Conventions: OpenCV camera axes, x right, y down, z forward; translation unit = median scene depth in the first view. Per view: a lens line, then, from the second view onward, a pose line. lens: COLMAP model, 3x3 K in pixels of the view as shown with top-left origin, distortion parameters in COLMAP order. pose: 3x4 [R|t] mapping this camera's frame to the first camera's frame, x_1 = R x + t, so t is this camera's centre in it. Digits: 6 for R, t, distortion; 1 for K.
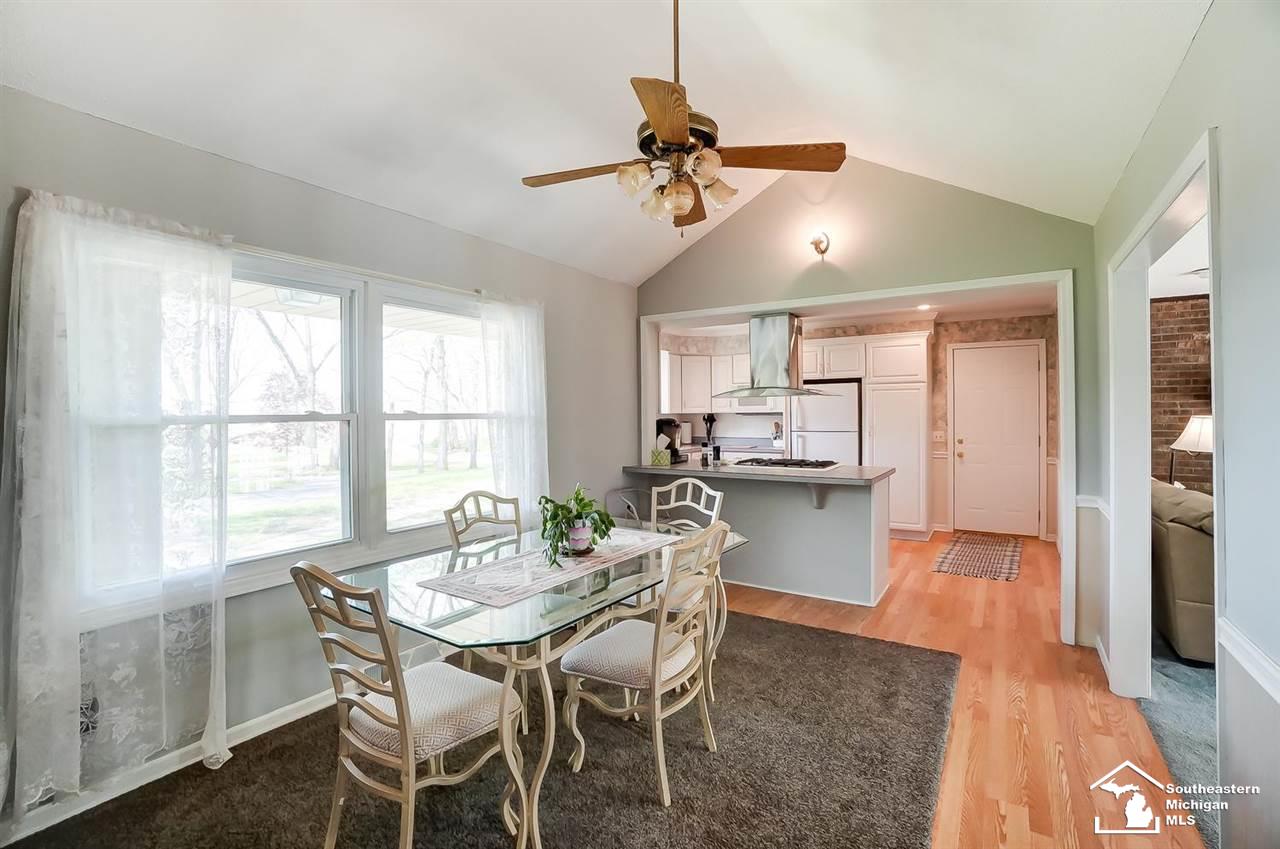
lens RADIAL K [[587.5, 0, 646.3], [0, 587.5, 411.3], [0, 0, 1]] dist [-0.000682, -0.000045]
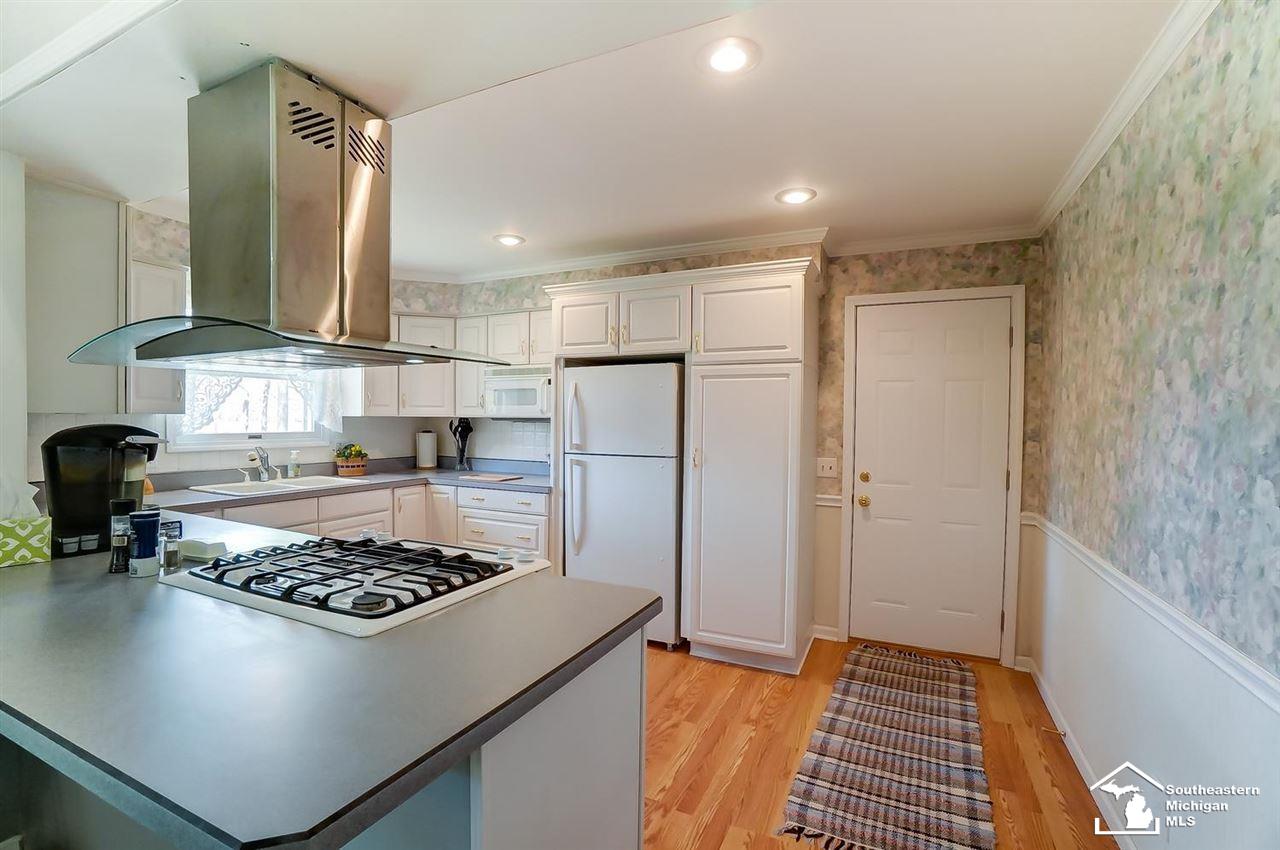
lens RADIAL K [[568.4, 0, 636.6], [0, 568.4, 428.8], [0, 0, 1]] dist [-0.004316, -0.000350]
pose [[0.995770, 0.014342, 0.090754, 0.282009], [-0.016281, 0.999654, 0.020657, -0.000465], [-0.090427, -0.022047, 0.995659, 0.507541]]
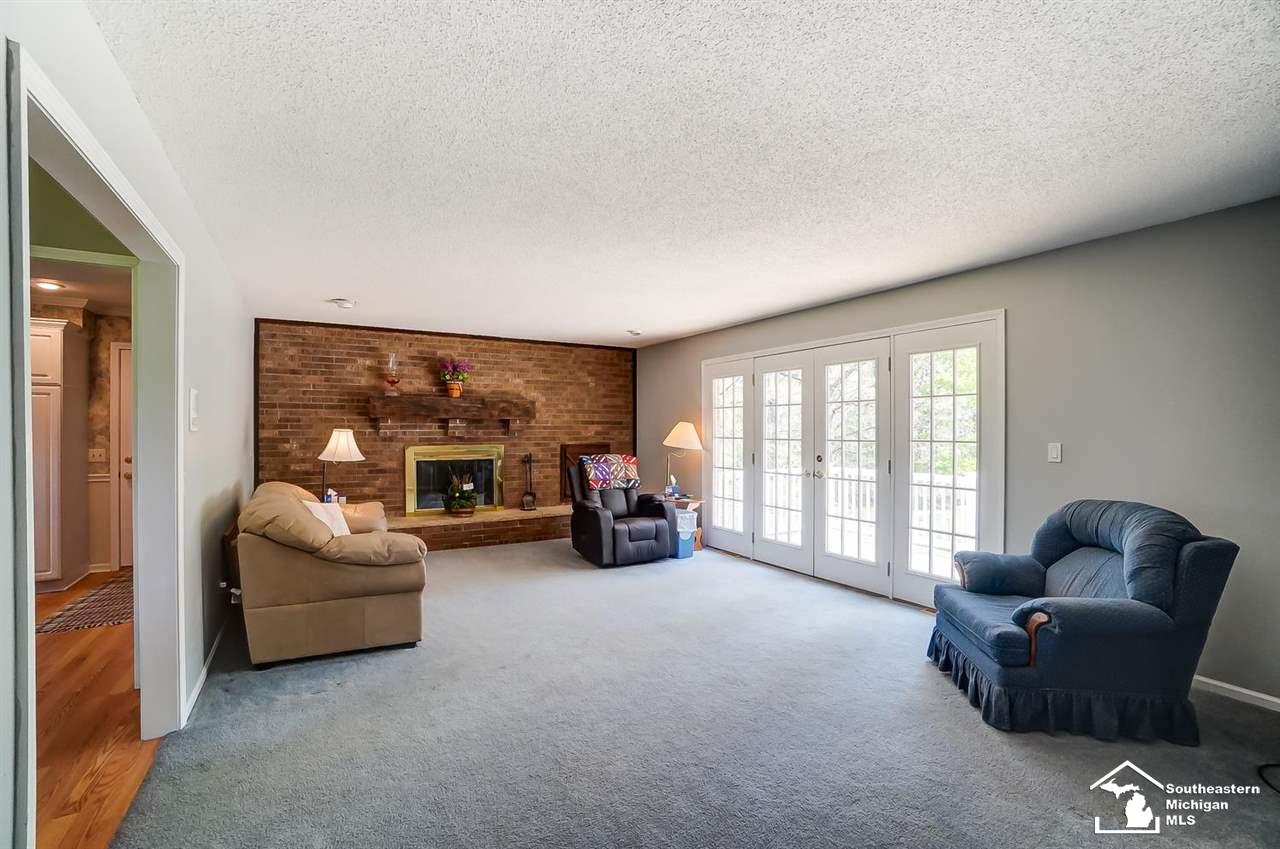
lens RADIAL K [[568.4, 0, 636.6], [0, 568.4, 428.3], [0, 0, 1]] dist [-0.004316, -0.000350]
pose [[0.498471, 0.008080, 0.866869, 0.198521], [-0.005323, 0.999966, -0.006259, 0.007157], [-0.866890, -0.001495, 0.498497, -0.030830]]
